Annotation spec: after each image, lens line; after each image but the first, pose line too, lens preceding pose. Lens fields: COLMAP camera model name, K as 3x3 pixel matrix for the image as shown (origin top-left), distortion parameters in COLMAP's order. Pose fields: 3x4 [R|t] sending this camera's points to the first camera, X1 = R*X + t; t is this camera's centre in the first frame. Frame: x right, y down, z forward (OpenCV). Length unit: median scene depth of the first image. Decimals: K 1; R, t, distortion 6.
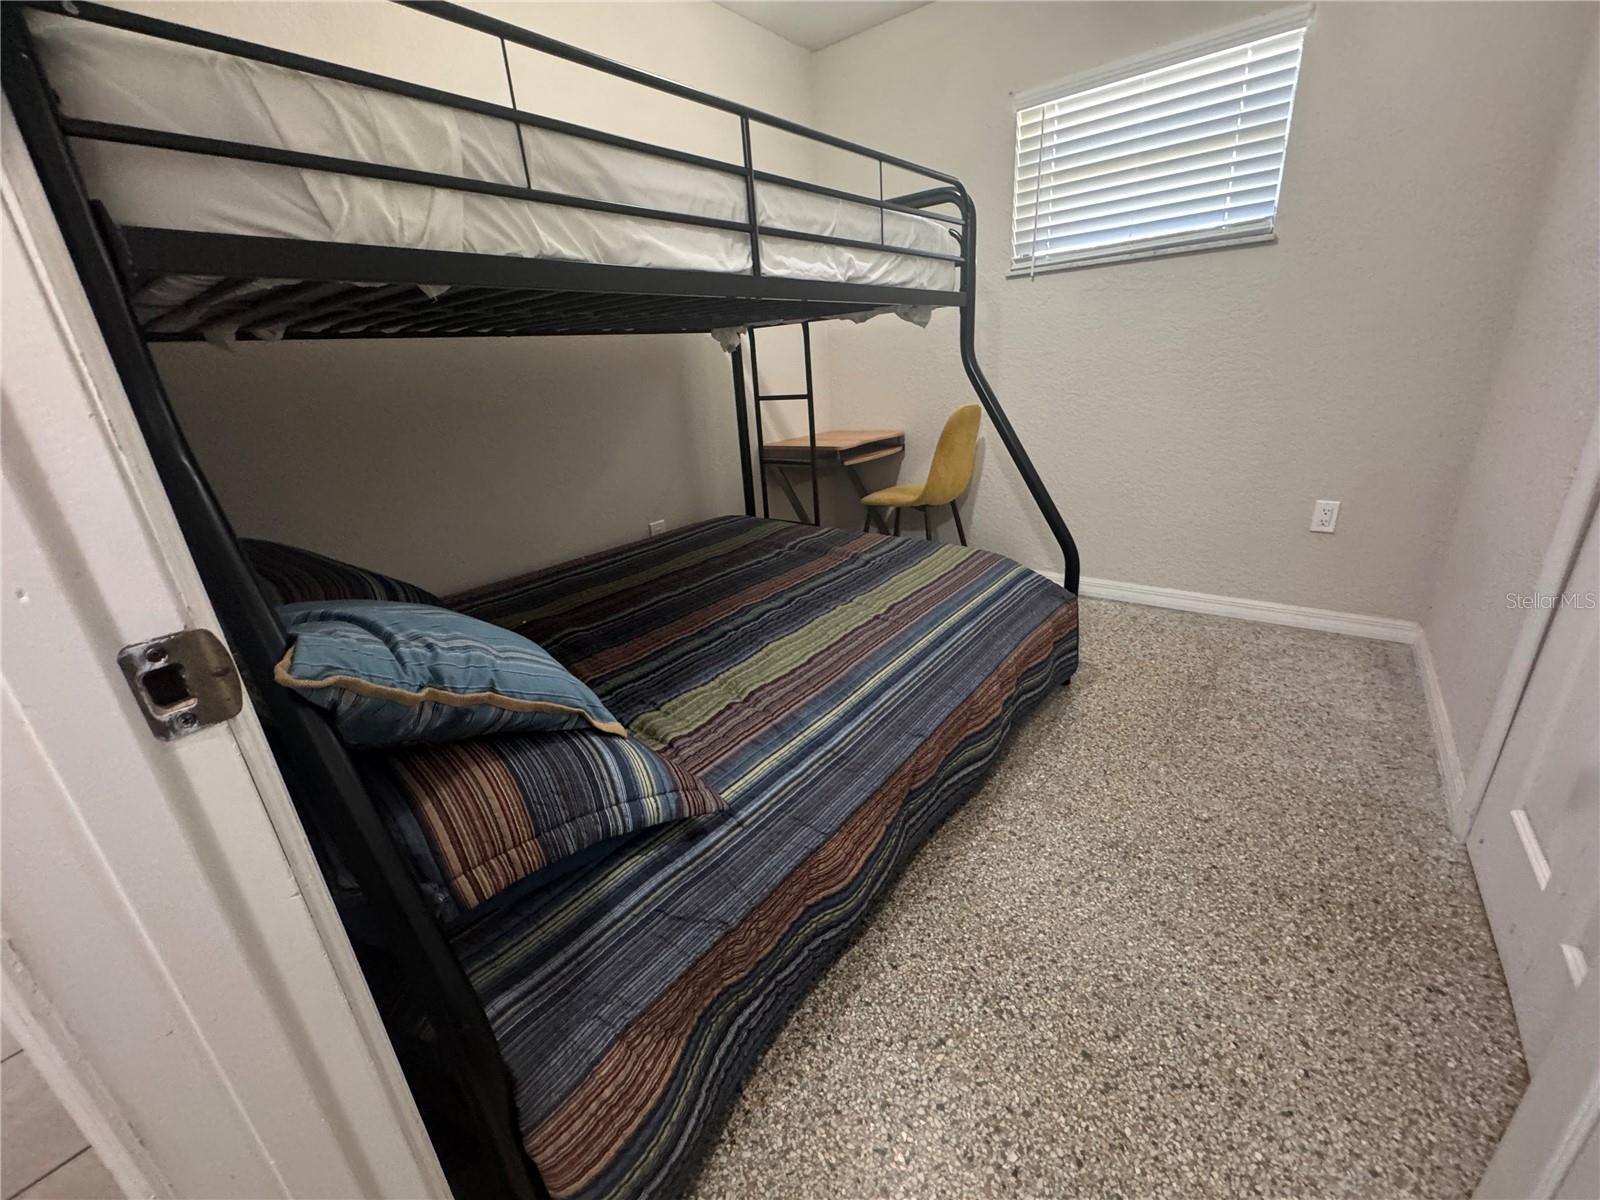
lens RADIAL K [[643.3, 0, 800.0], [0, 643.3, 600.0], [0, 0, 1]] dist [-0.004278, -0.000087]
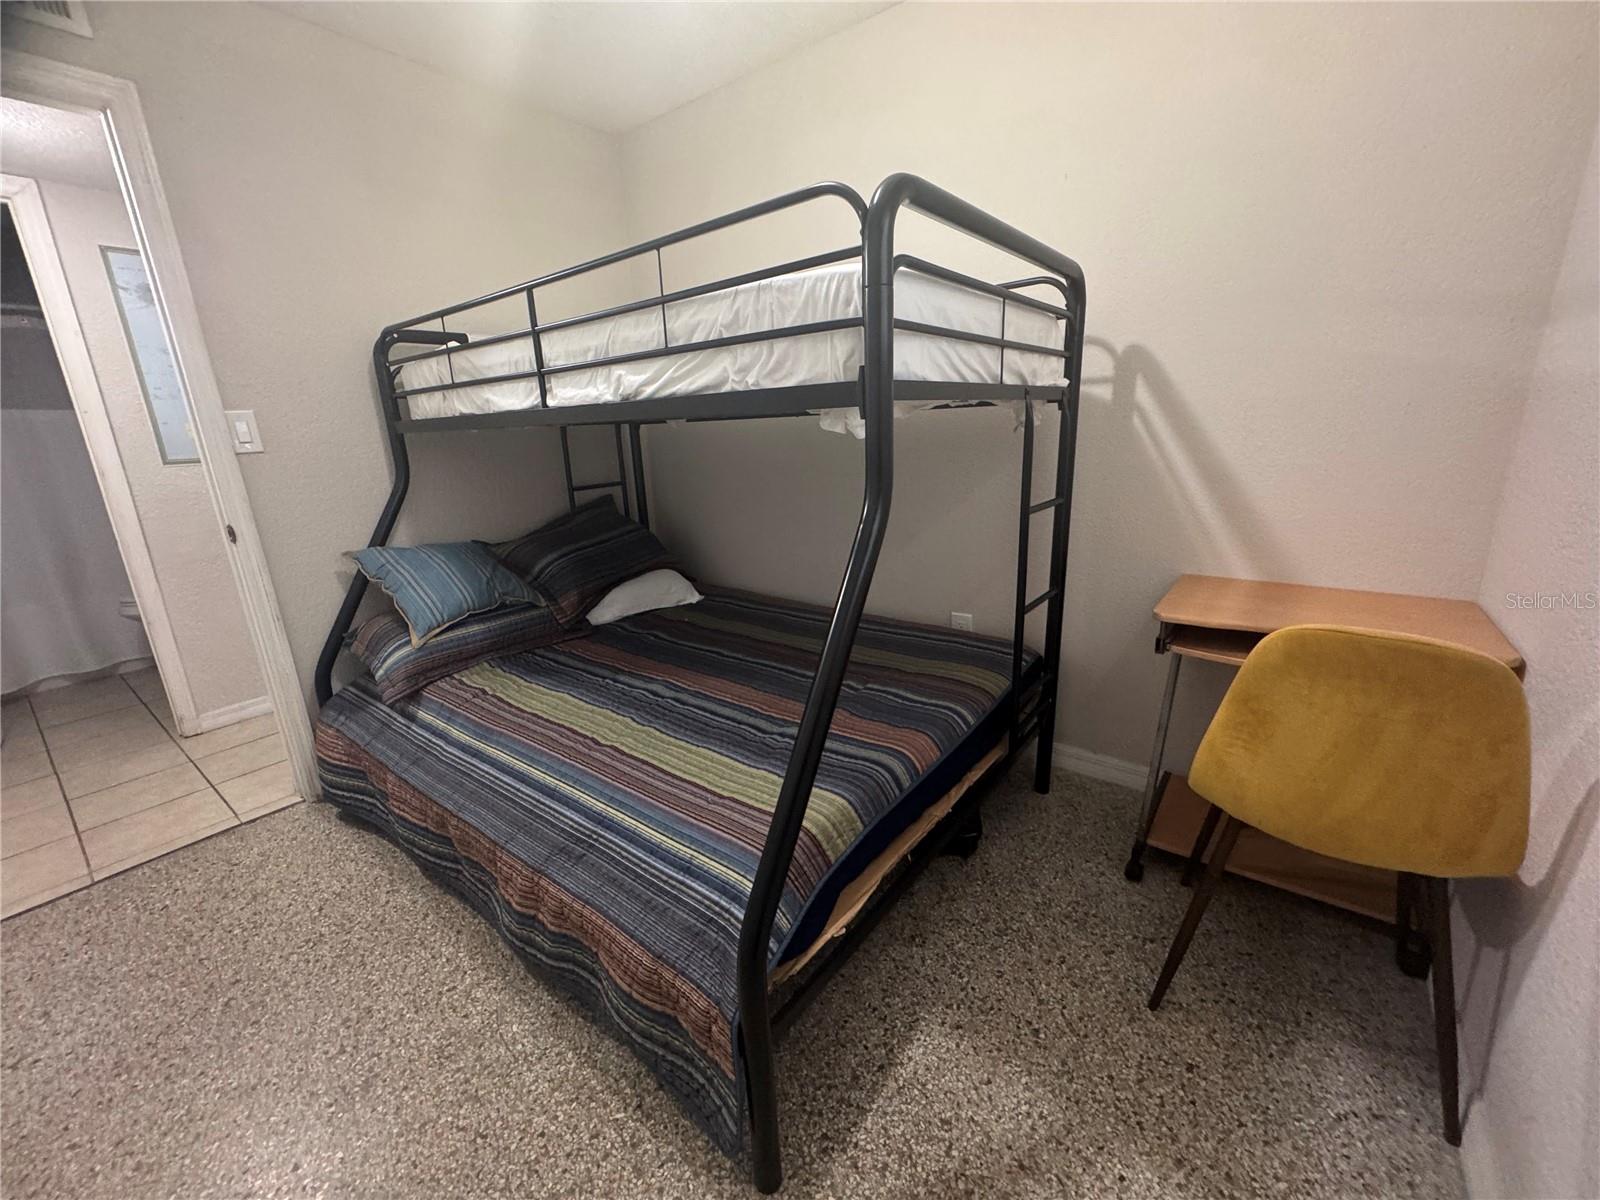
lens RADIAL K [[643.3, 0, 800.0], [0, 643.3, 600.0], [0, 0, 1]] dist [-0.004278, -0.000087]
pose [[0.008125, 0.325108, -0.945642, 1.057510], [-0.308384, 0.900395, 0.306903, -0.606272], [0.951227, 0.289127, 0.107574, 1.242948]]
